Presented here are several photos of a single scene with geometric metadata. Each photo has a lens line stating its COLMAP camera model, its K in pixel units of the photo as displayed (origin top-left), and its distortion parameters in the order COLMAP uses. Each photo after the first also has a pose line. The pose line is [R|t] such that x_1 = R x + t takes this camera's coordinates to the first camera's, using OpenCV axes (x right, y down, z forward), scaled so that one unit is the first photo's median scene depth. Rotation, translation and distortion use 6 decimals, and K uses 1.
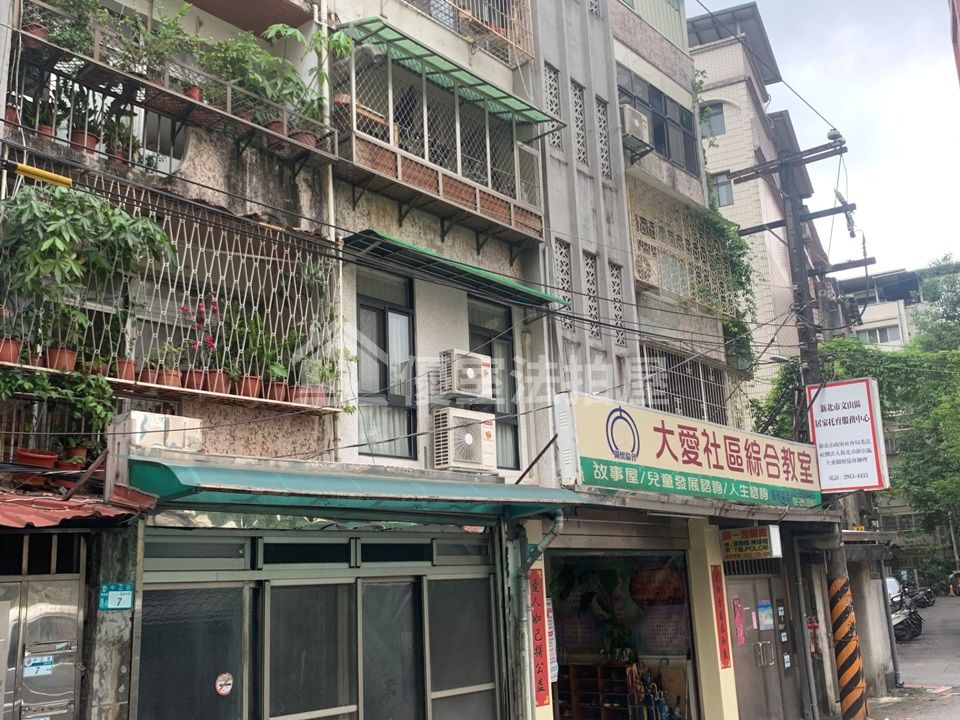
lens RADIAL K [[912.0, 0, 469.8], [0, 912.0, 364.2], [0, 0, 1]] dist [0.095827, 0.000000]
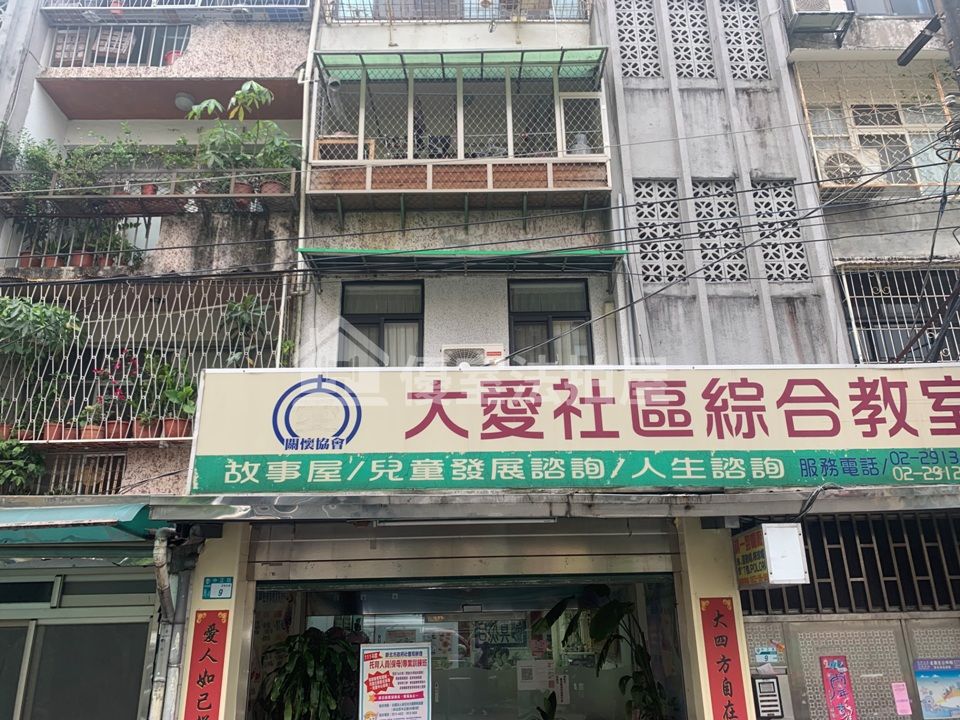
lens RADIAL K [[725.9, 0, 485.7], [0, 725.9, 355.6], [0, 0, 1]] dist [0.046978, -0.066150]
pose [[0.681808, -0.225091, -0.696040, 0.566399], [0.167560, 0.974241, -0.150923, 0.120774], [0.712082, -0.013728, 0.701962, 0.607701]]
